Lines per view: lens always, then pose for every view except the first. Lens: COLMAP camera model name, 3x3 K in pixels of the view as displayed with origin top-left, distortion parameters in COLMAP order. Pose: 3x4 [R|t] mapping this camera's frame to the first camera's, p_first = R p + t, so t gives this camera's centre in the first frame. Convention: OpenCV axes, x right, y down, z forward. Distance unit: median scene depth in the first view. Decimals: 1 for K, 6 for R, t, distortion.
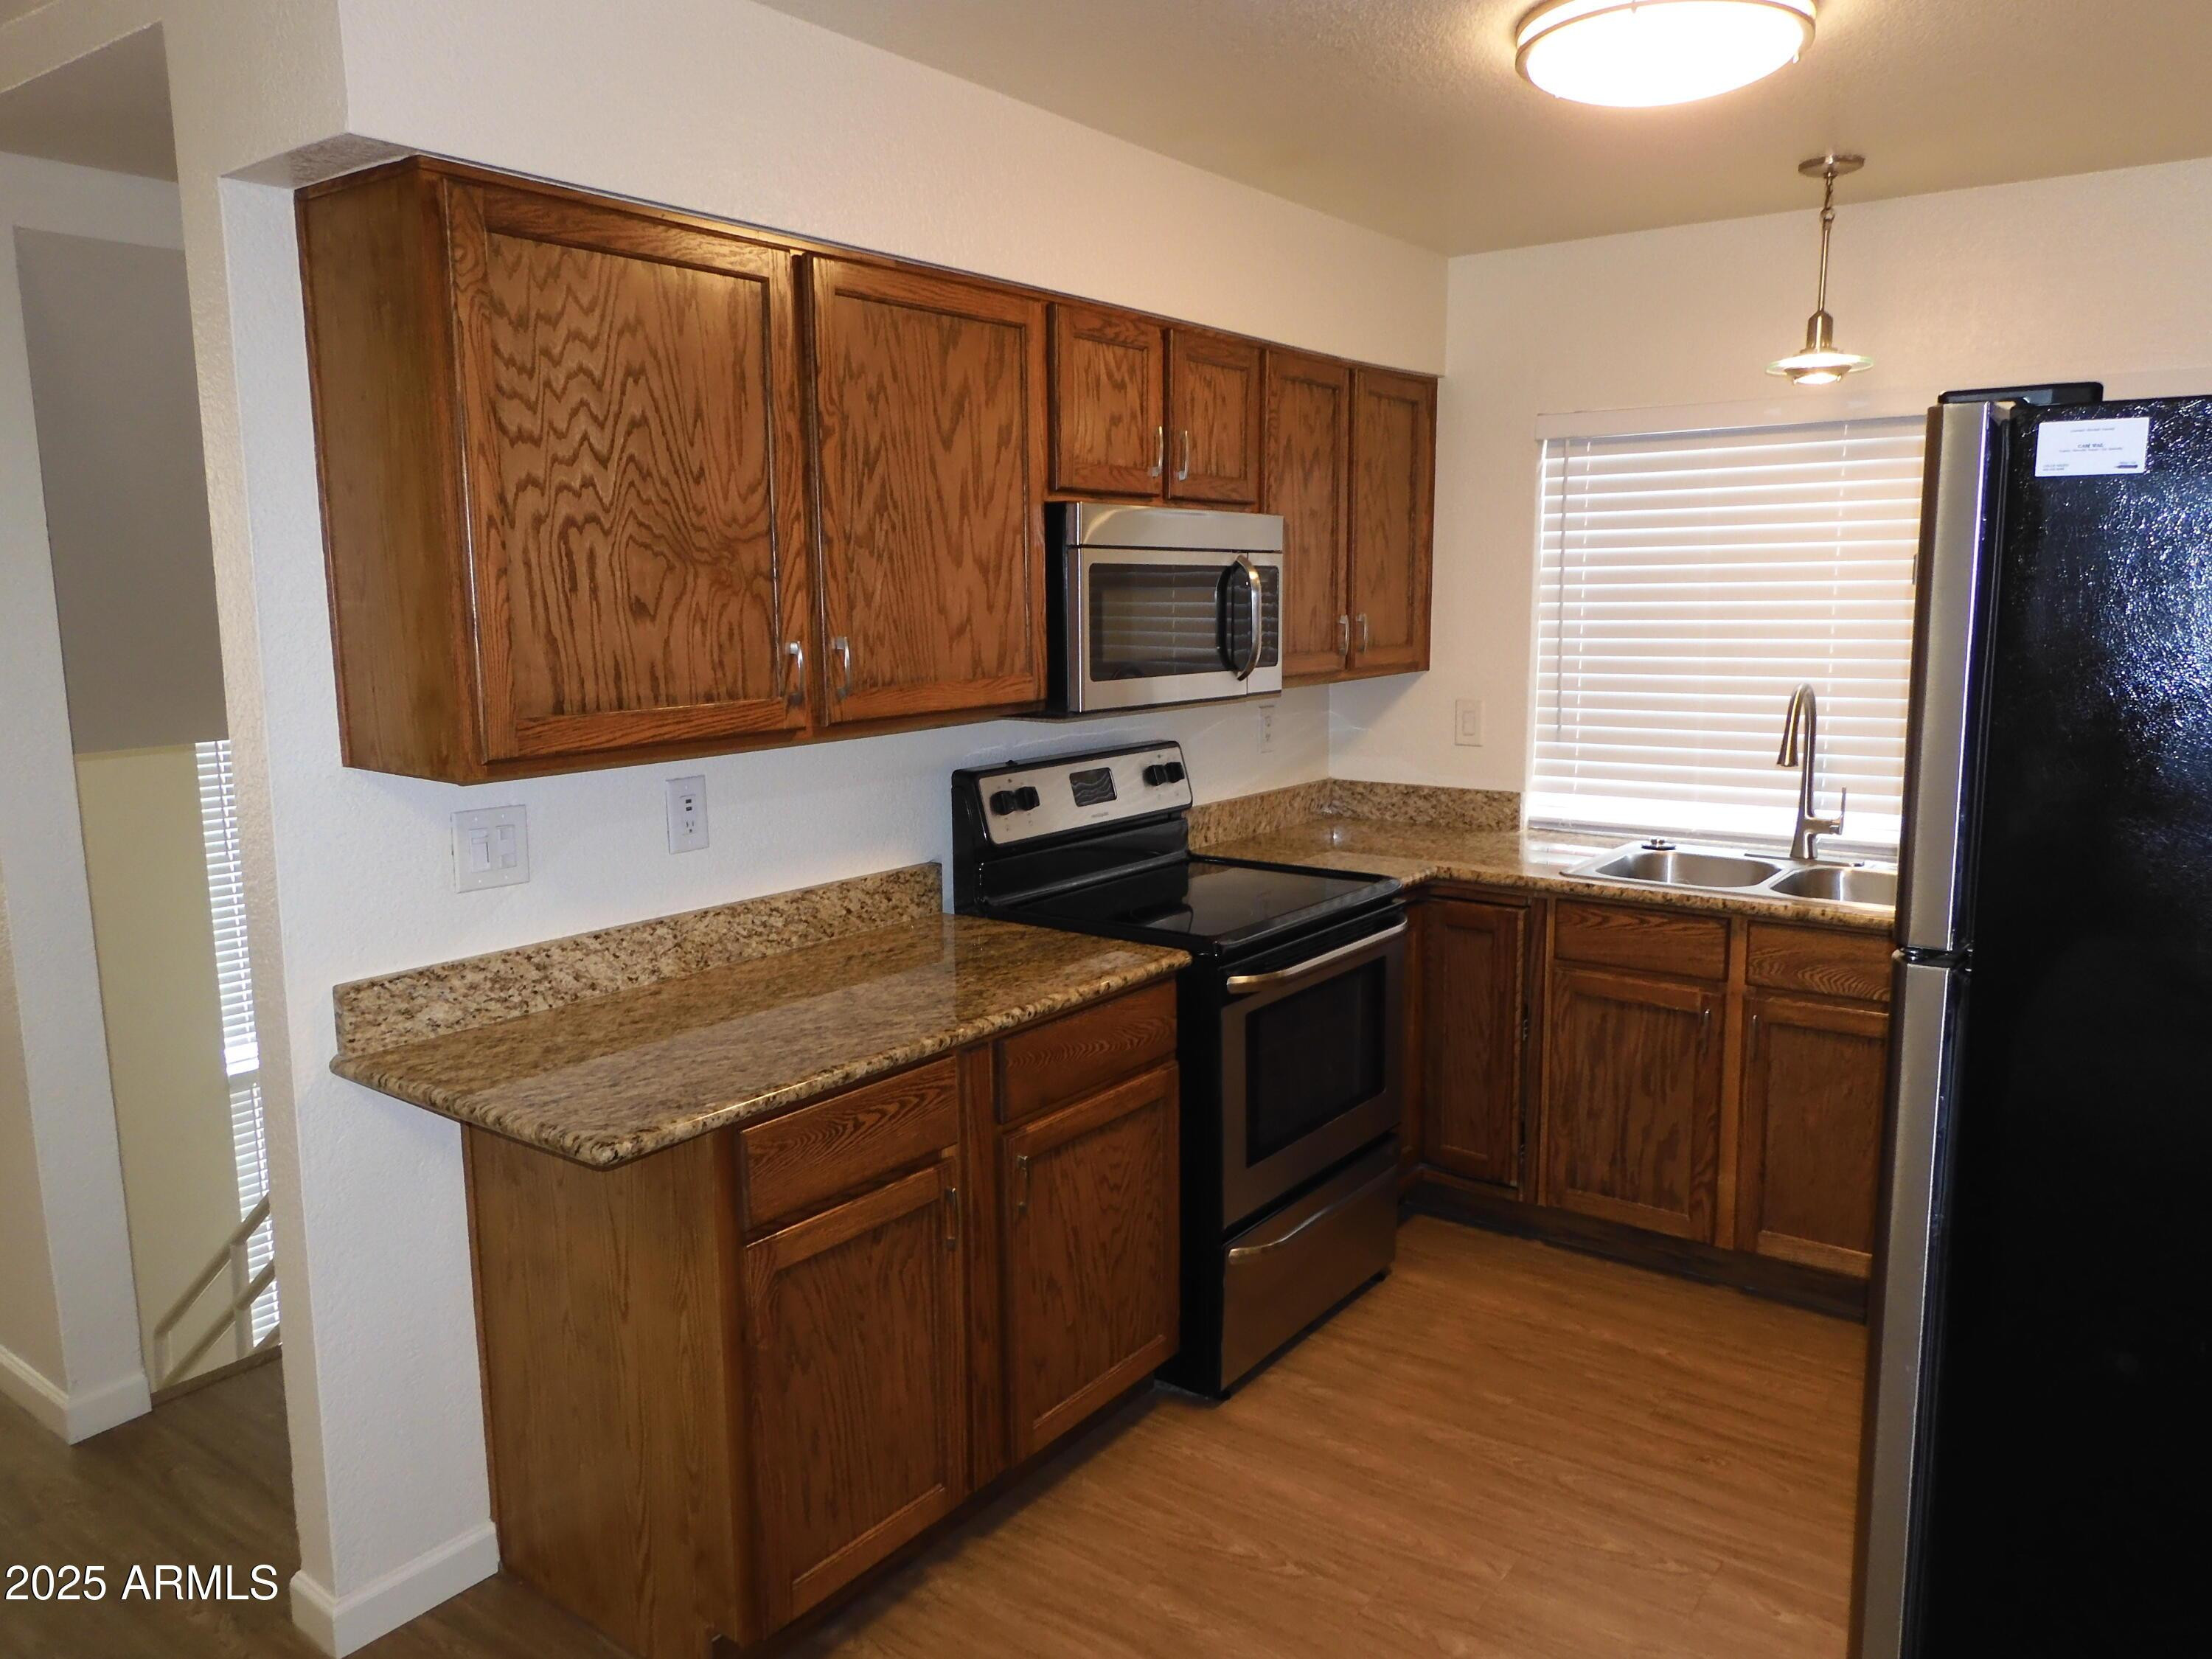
lens RADIAL K [[1601.8, 0, 1117.3], [0, 1601.8, 827.2], [0, 0, 1]] dist [-0.013588, -0.001195]
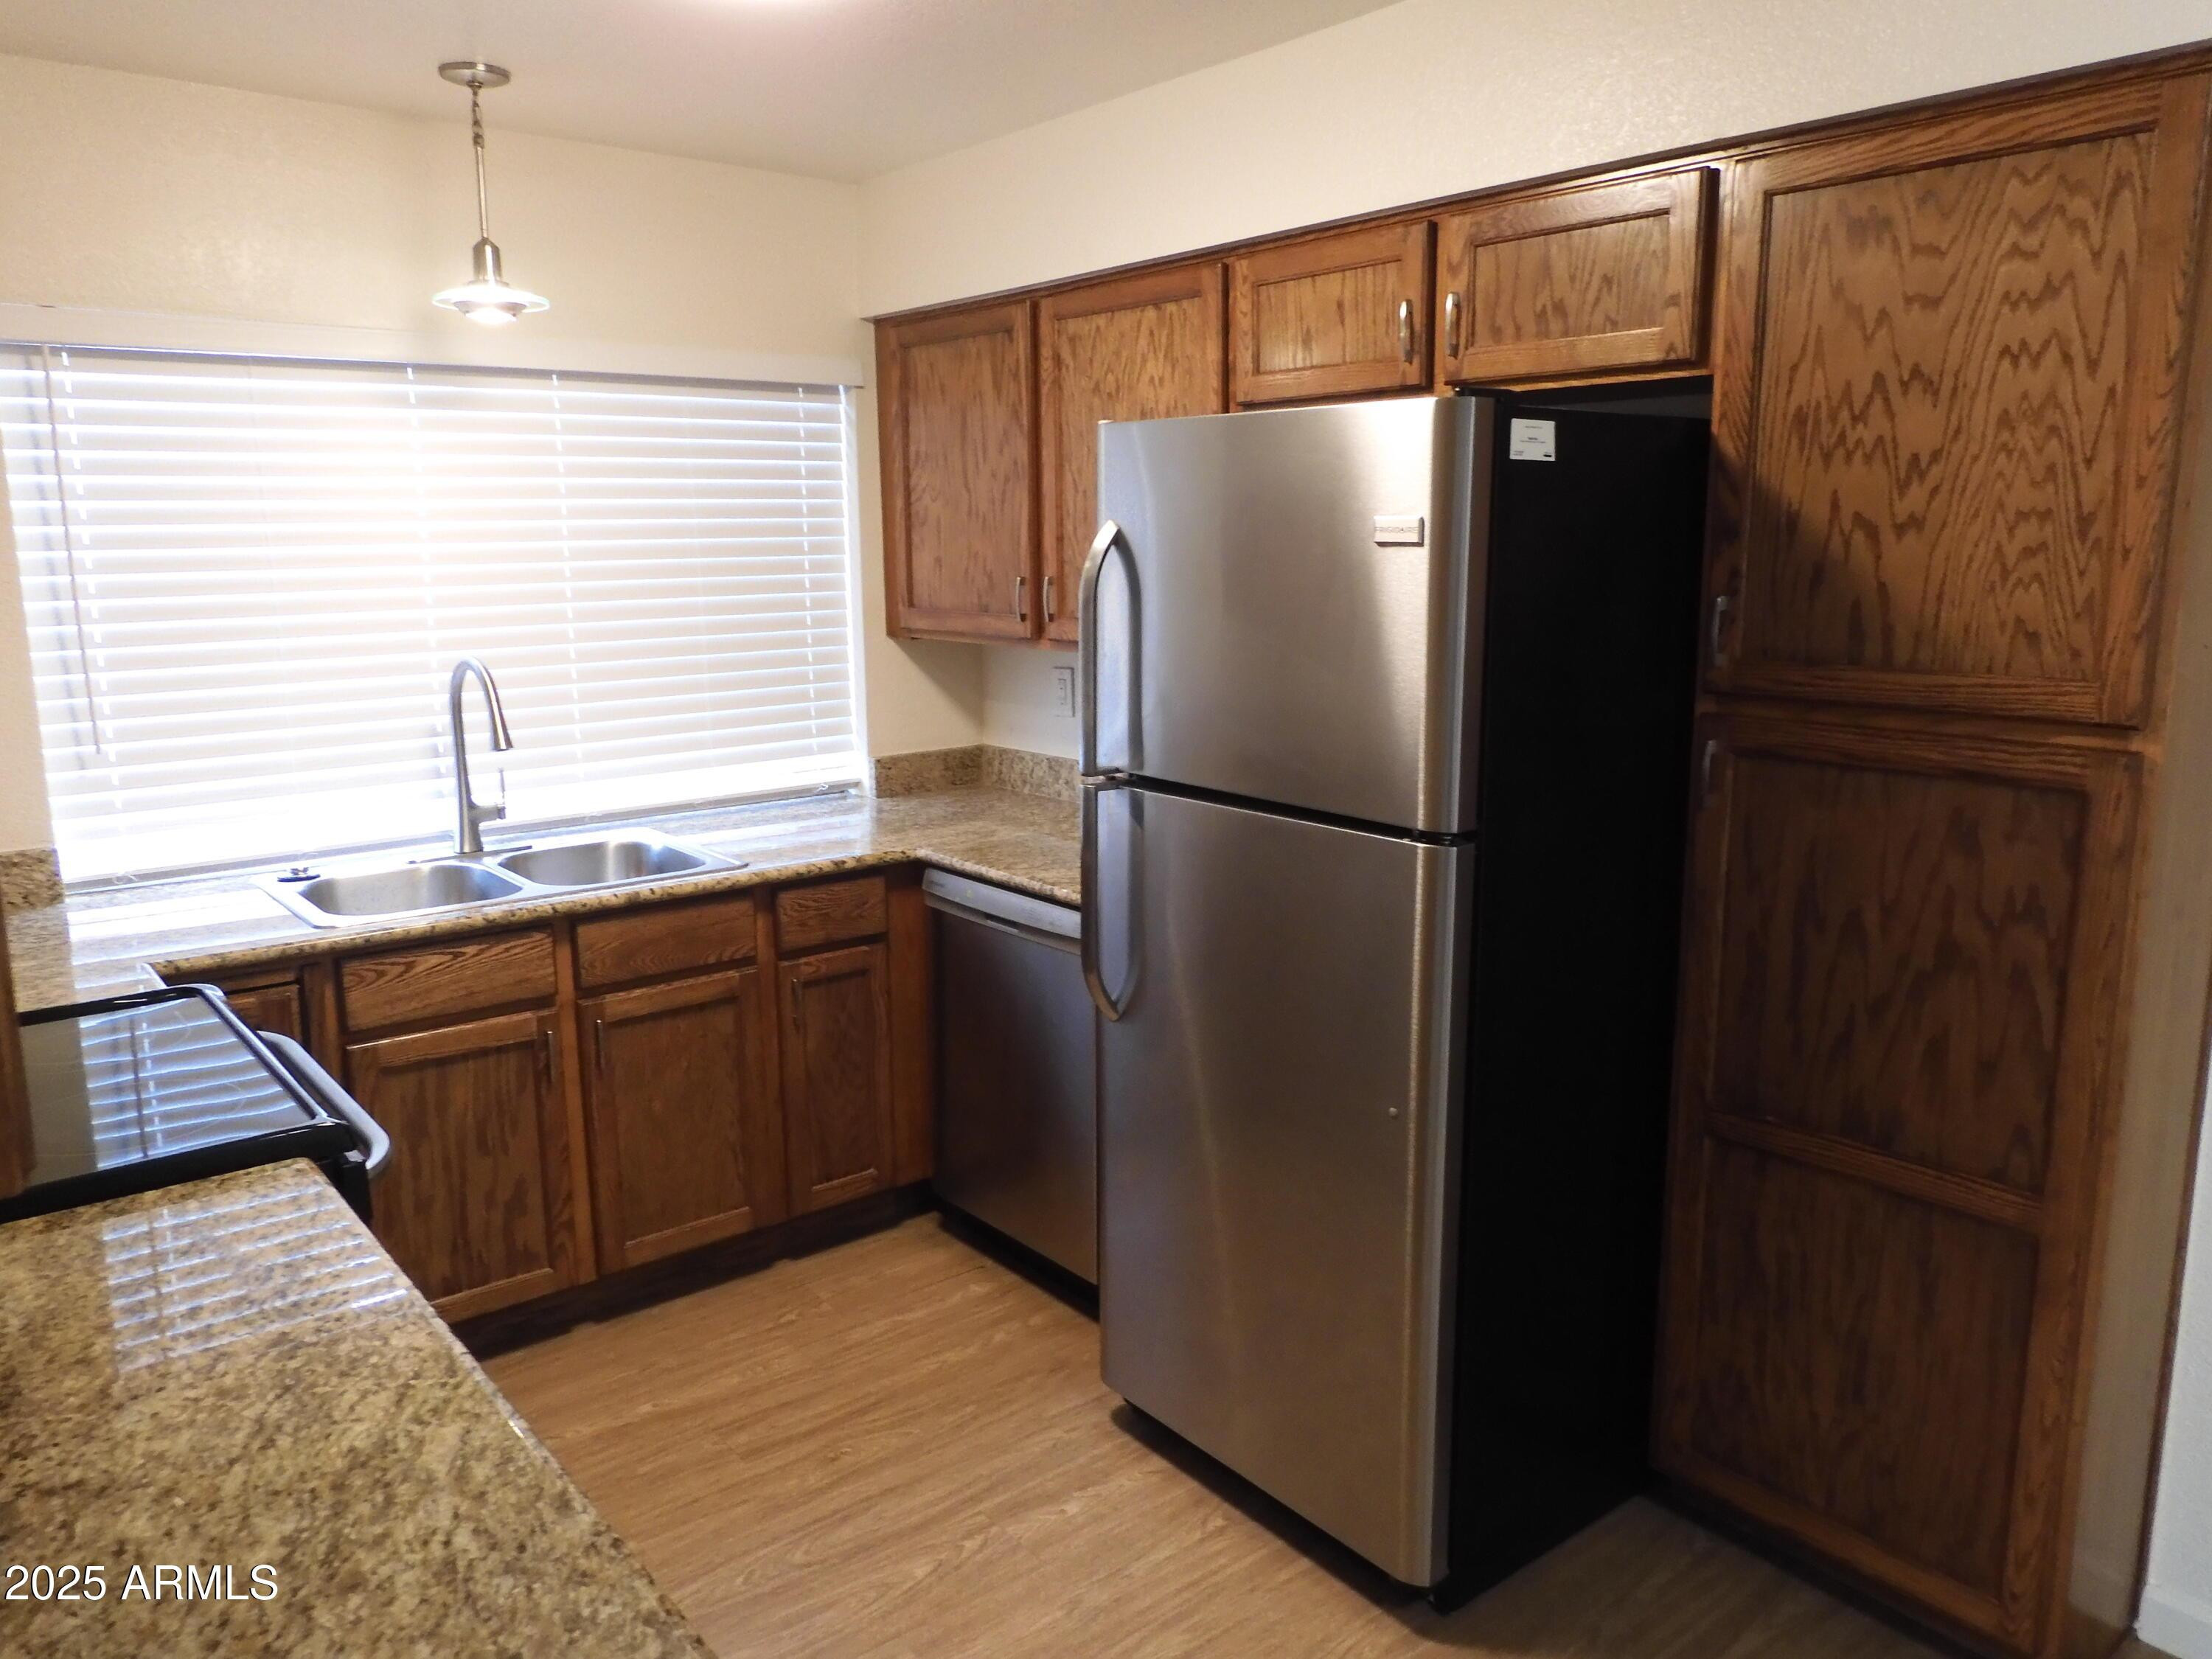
lens RADIAL K [[1601.8, 0, 1105.3], [0, 1601.8, 827.3], [0, 0, 1]] dist [-0.013588, -0.001195]
pose [[0.244963, -0.171844, 0.954182, -0.375988], [0.151524, 0.978859, 0.137388, -0.070369], [-0.957619, 0.110927, 0.265823, 0.460291]]
